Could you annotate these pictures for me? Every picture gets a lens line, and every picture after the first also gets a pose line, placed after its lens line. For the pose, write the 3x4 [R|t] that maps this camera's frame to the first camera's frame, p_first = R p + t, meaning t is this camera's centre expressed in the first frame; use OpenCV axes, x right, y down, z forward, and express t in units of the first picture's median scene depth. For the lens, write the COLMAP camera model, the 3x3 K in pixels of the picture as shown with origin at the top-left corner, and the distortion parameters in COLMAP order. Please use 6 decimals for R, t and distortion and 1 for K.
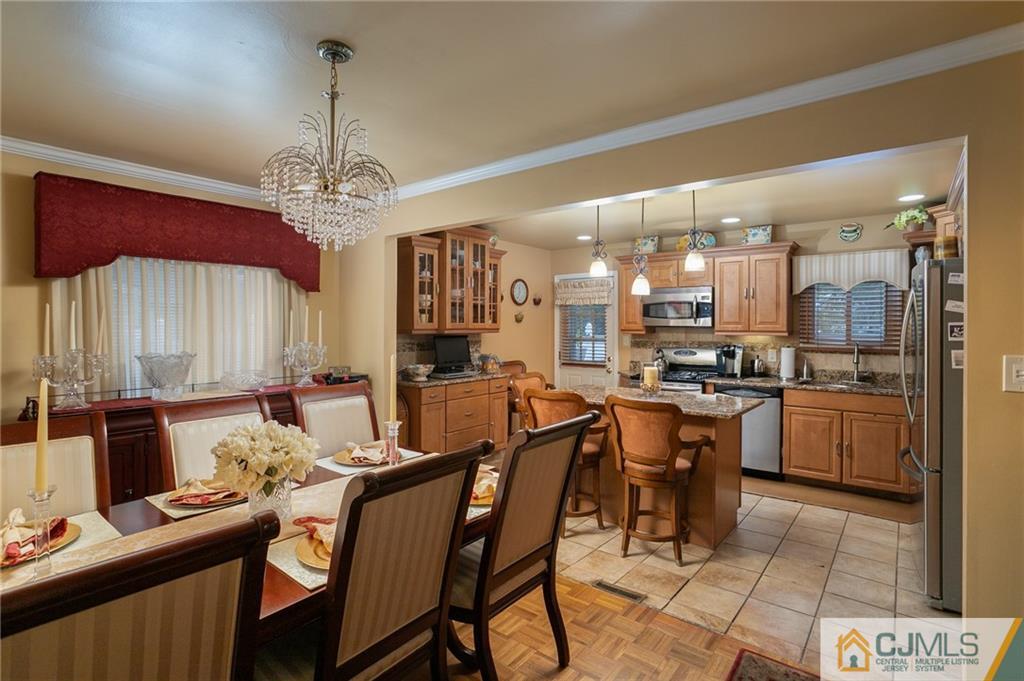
lens RADIAL K [[500.5, 0, 514.3], [0, 500.5, 324.2], [0, 0, 1]] dist [-0.060282, 0.031716]
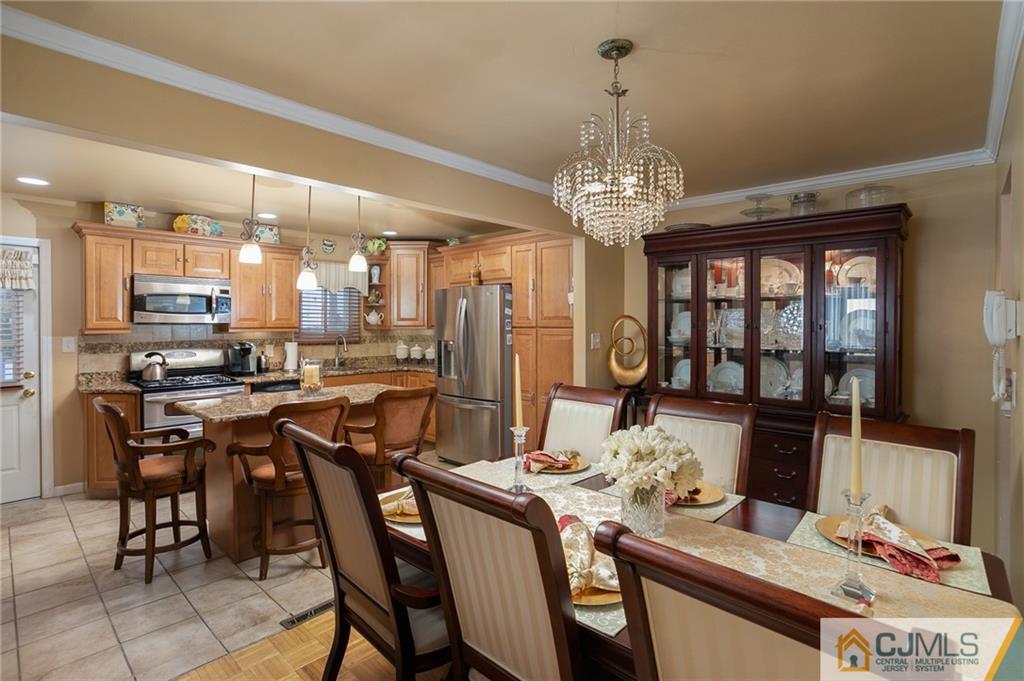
lens RADIAL K [[500.5, 0, 514.3], [0, 500.5, 324.2], [0, 0, 1]] dist [-0.060282, 0.031716]
pose [[0.076987, -0.005098, 0.997019, -0.503584], [0.000628, 0.999987, 0.005065, 0.002334], [-0.997032, 0.000236, 0.076989, 0.425683]]
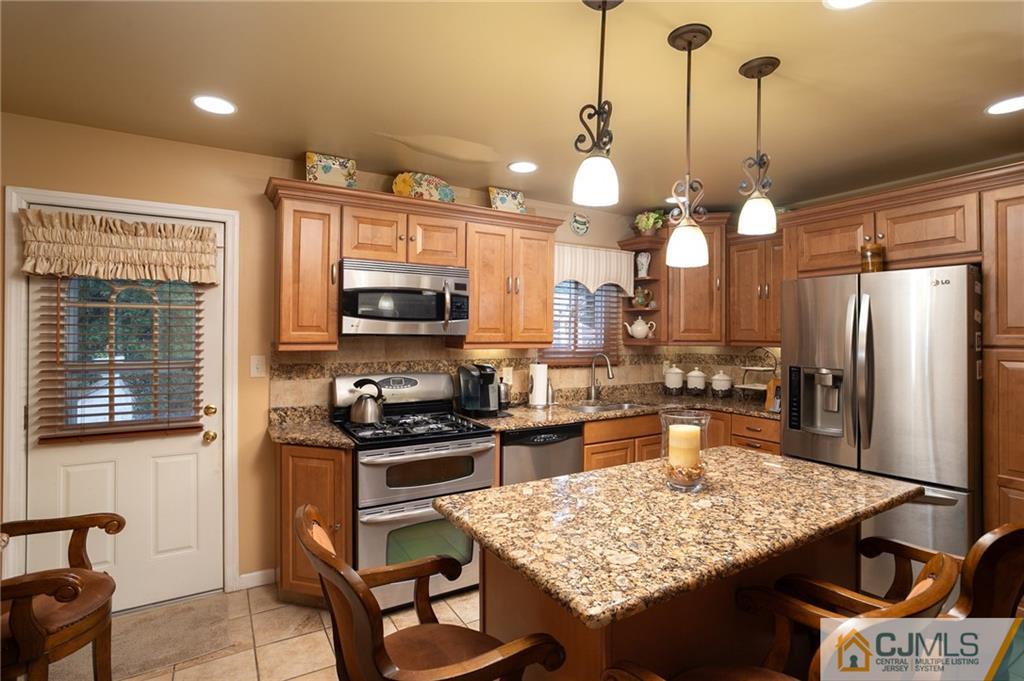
lens RADIAL K [[500.5, 0, 514.3], [0, 500.5, 324.2], [0, 0, 1]] dist [-0.060282, 0.031716]
pose [[0.344412, 0.019386, 0.938618, -0.158105], [-0.004271, 0.999809, -0.019082, 0.002630], [-0.938809, 0.002563, 0.344429, 0.784339]]
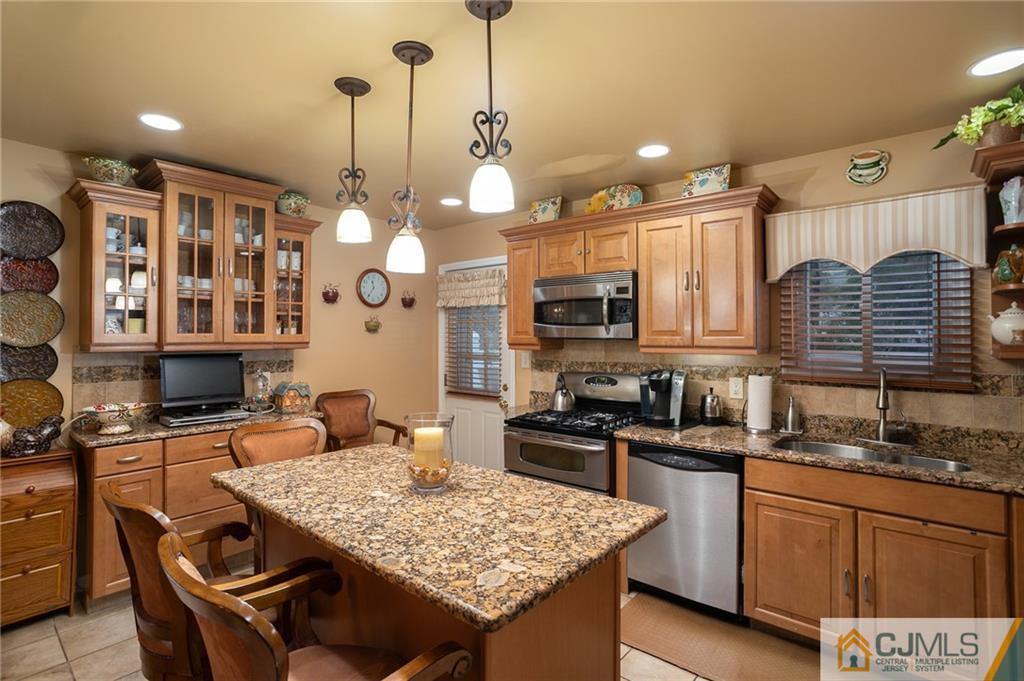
lens RADIAL K [[500.5, 0, 514.3], [0, 500.5, 324.2], [0, 0, 1]] dist [-0.060282, 0.031716]
pose [[0.999577, -0.002414, -0.028999, 0.294738], [0.001810, 0.999781, -0.020853, -0.000492], [0.029043, 0.020792, 0.999362, 0.428479]]
